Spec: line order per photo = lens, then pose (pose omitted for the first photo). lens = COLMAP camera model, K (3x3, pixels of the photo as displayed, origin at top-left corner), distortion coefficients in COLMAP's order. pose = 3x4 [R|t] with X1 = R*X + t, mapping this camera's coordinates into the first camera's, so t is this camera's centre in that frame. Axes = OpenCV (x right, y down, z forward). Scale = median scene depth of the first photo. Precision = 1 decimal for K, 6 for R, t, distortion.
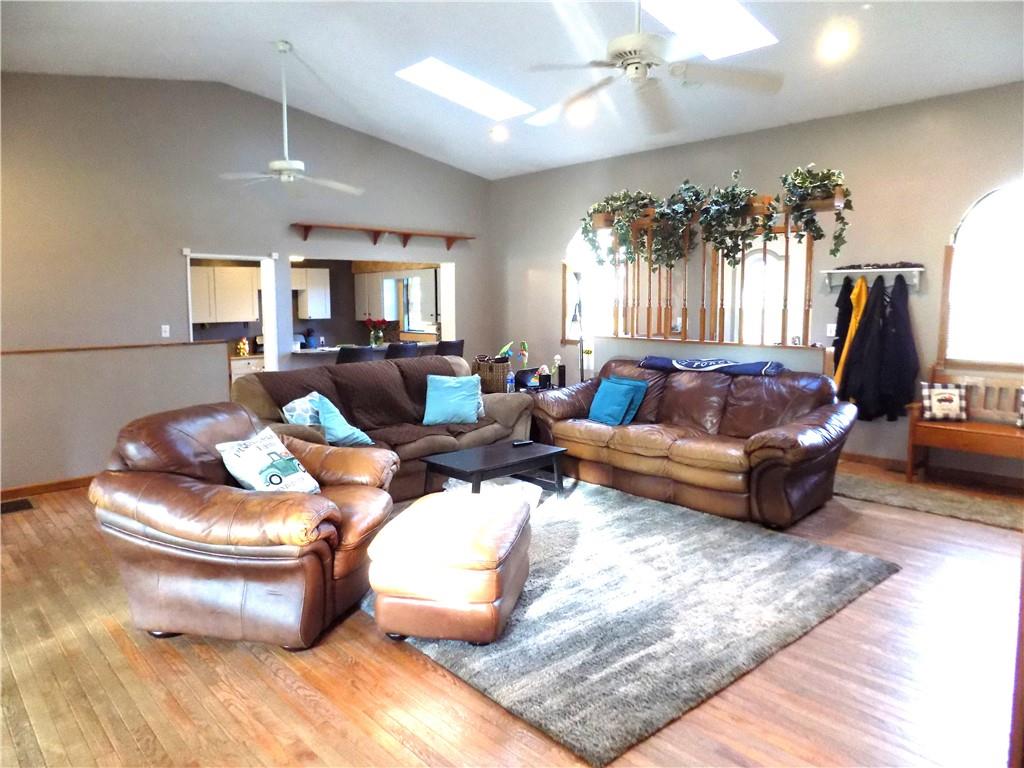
lens RADIAL K [[715.0, 0, 512.0], [0, 715.0, 384.0], [0, 0, 1]] dist [-0.088968, 0.003338]
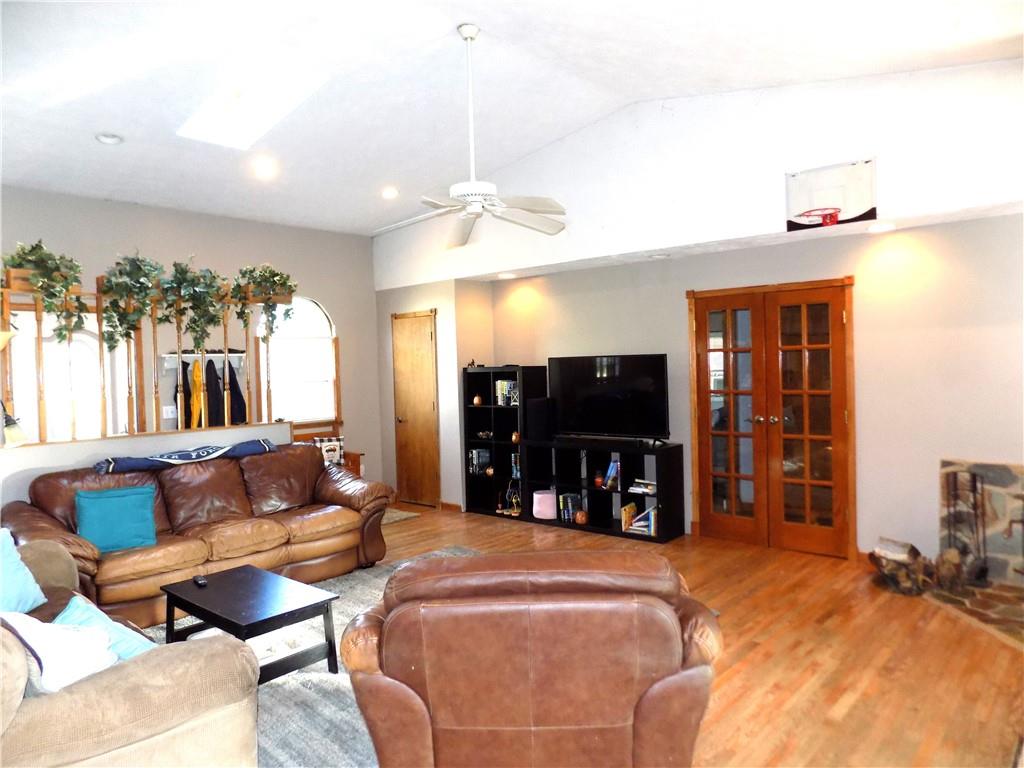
lens RADIAL K [[715.0, 0, 512.0], [0, 715.0, 384.0], [0, 0, 1]] dist [-0.088968, 0.003338]
pose [[-0.121907, -0.013370, 0.992451, -0.671737], [0.153579, 0.987613, 0.032169, -0.083548], [-0.980588, 0.156342, -0.118343, 0.696776]]
